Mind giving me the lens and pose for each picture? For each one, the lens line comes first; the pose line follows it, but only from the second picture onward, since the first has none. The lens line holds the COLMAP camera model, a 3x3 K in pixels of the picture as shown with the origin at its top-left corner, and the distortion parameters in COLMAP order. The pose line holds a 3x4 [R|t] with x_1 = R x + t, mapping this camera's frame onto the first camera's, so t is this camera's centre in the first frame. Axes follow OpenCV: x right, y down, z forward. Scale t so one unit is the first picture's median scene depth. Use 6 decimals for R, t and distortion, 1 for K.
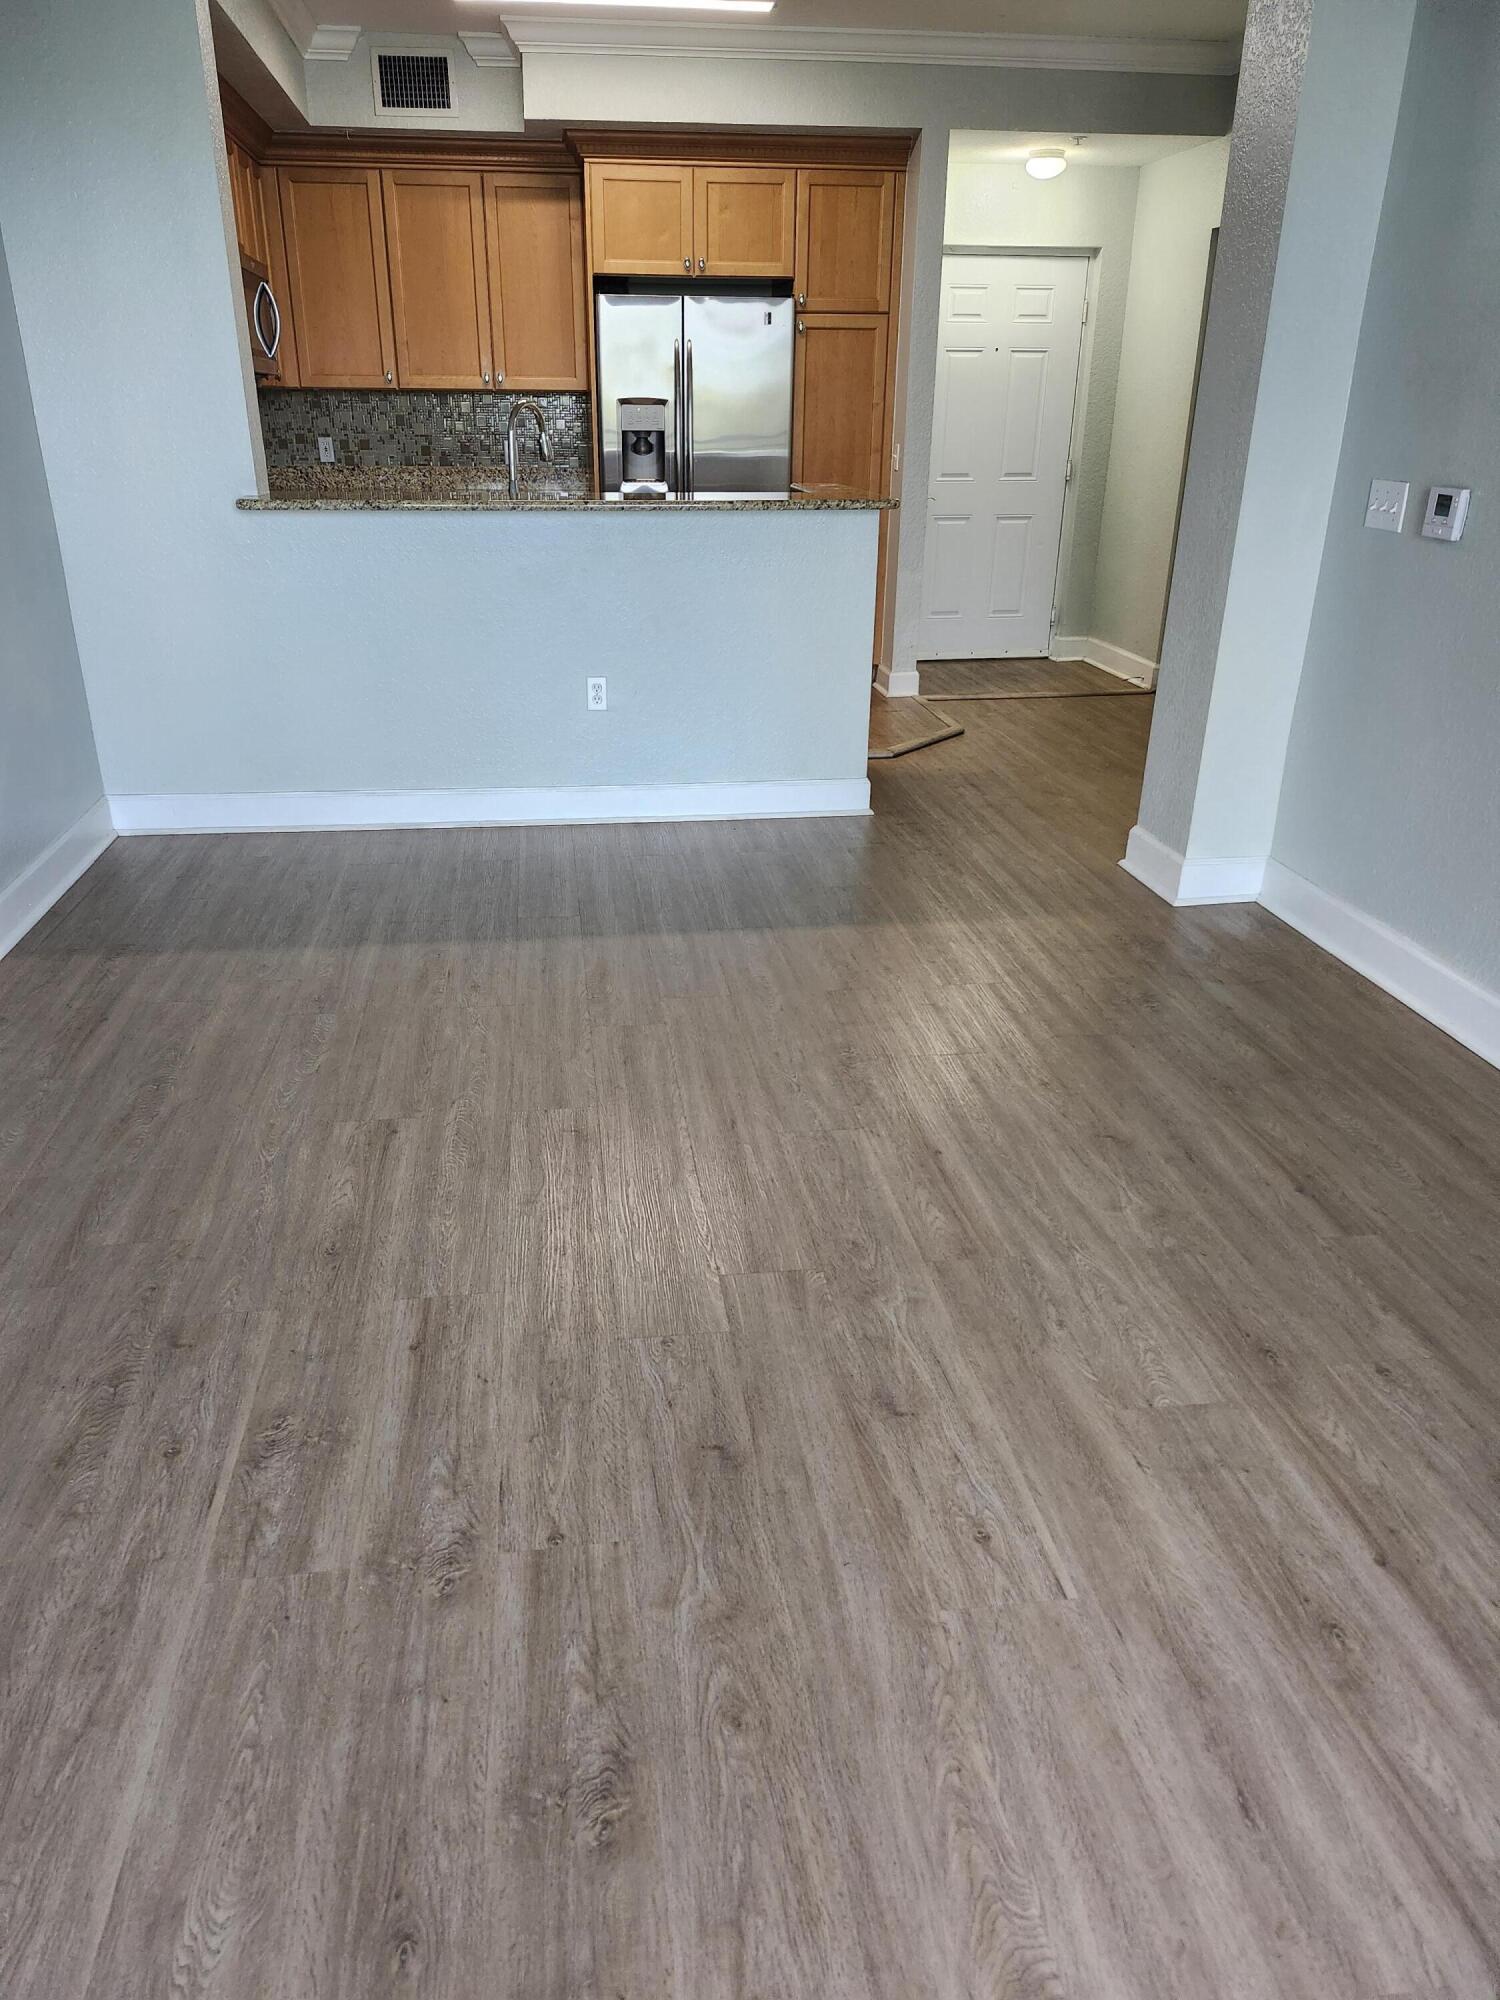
lens RADIAL K [[1389.5, 0, 740.2], [0, 1389.5, 1003.7], [0, 0, 1]] dist [0.050618, -0.032926]
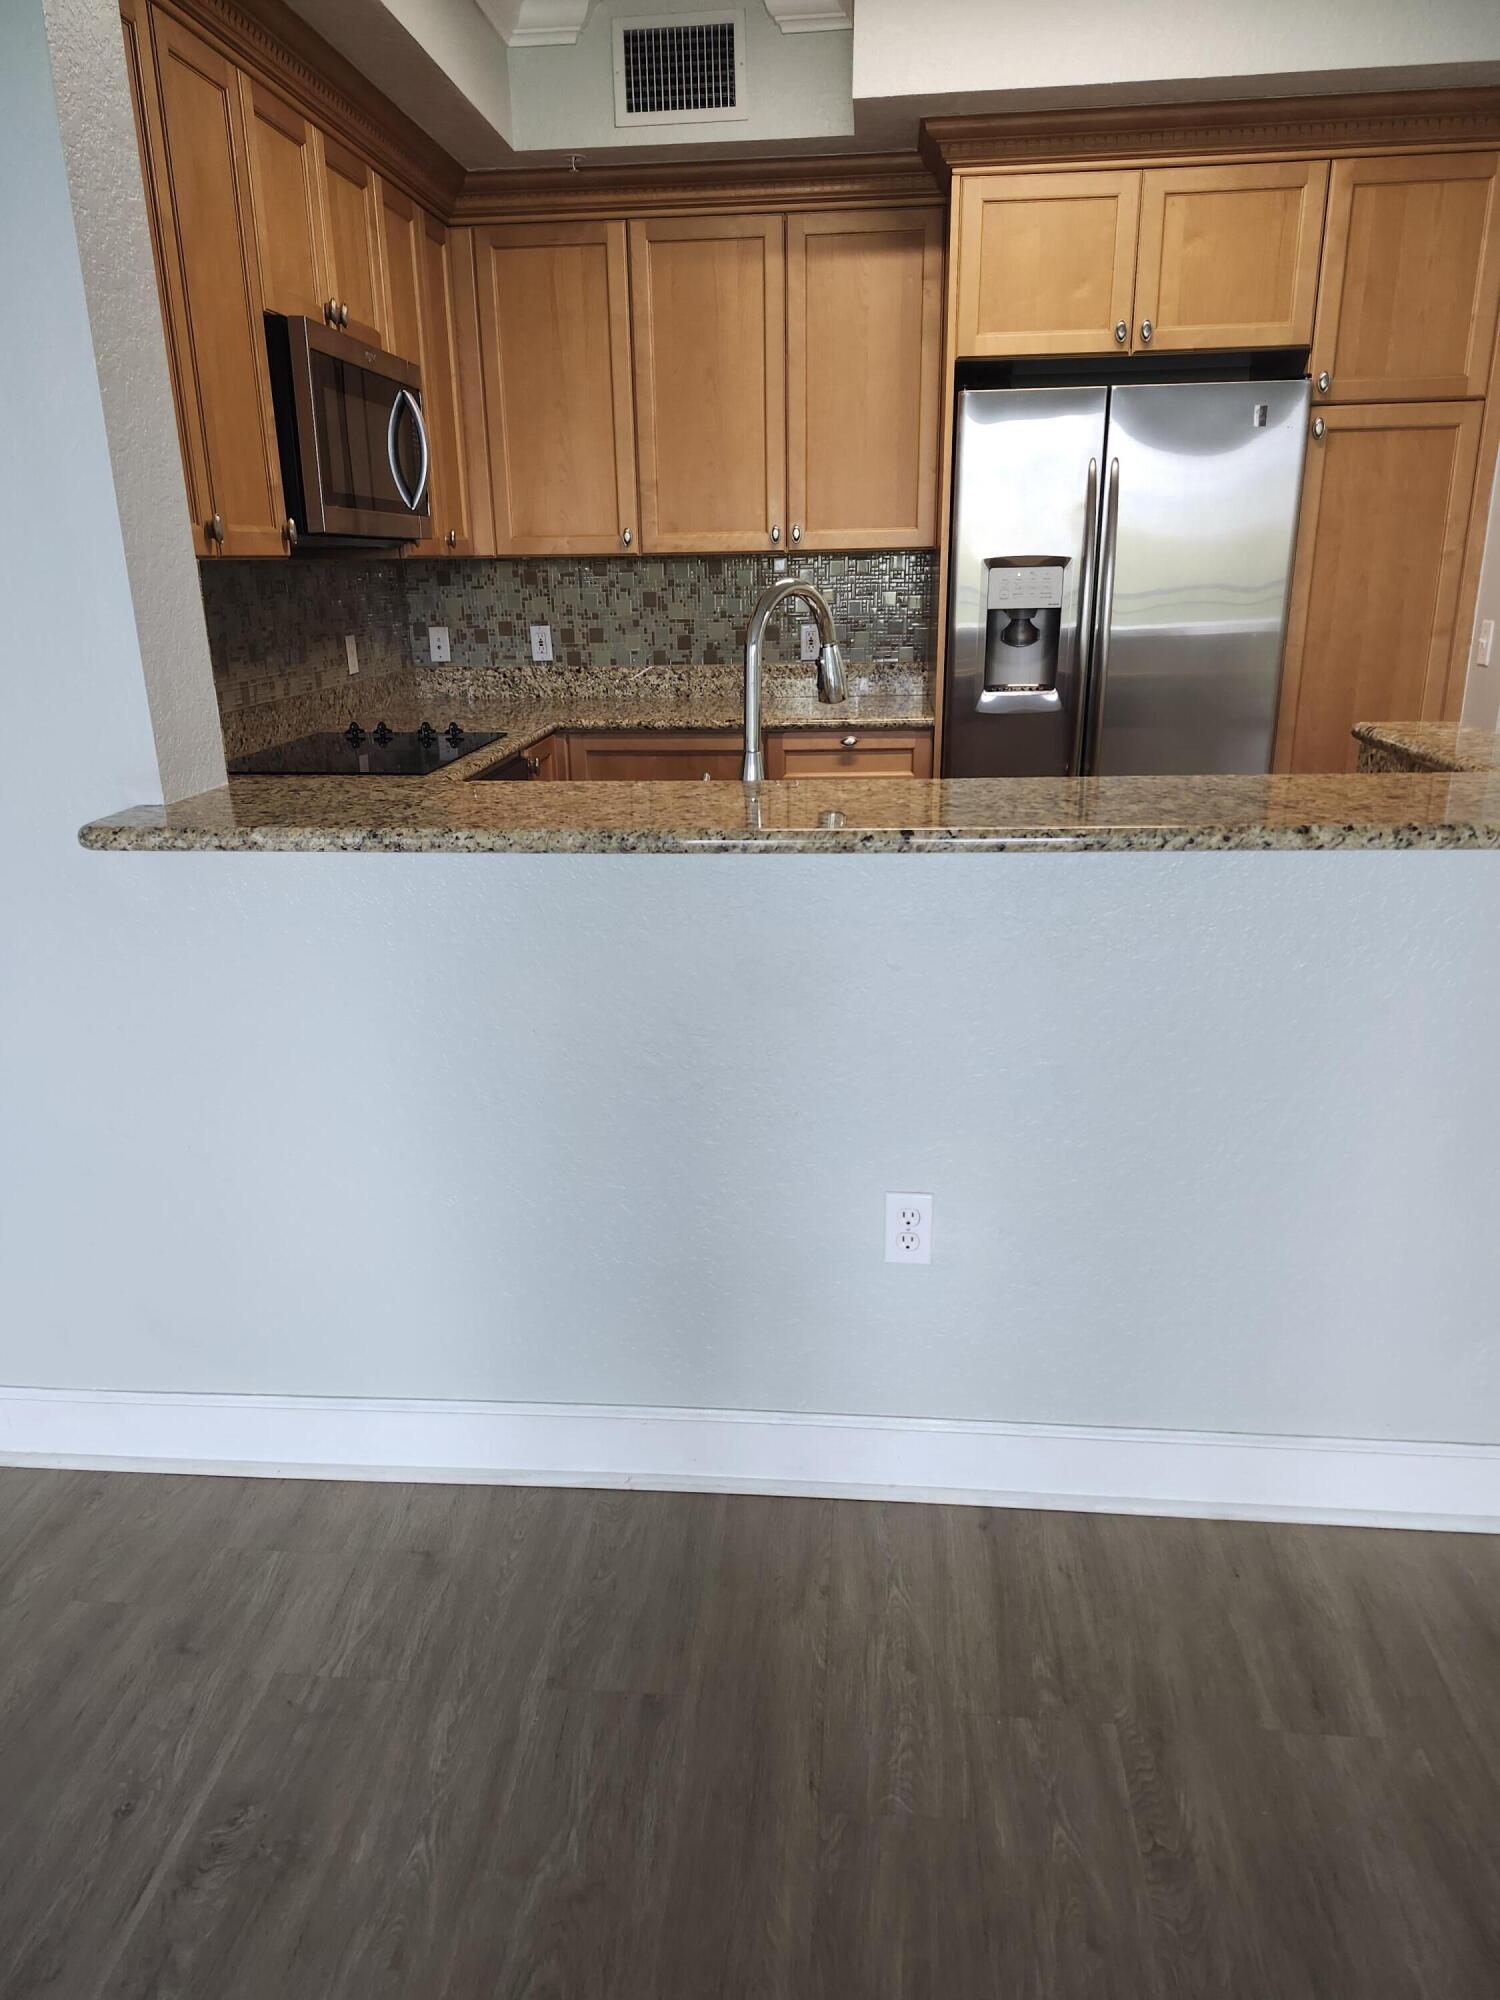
lens RADIAL K [[1389.5, 0, 752.1], [0, 1389.5, 1001.0], [0, 0, 1]] dist [0.050618, -0.032926]
pose [[0.974074, 0.046635, -0.221371, -0.043527], [-0.068408, 0.993432, -0.091728, -0.184489], [0.215640, 0.104494, 0.970866, 0.423683]]
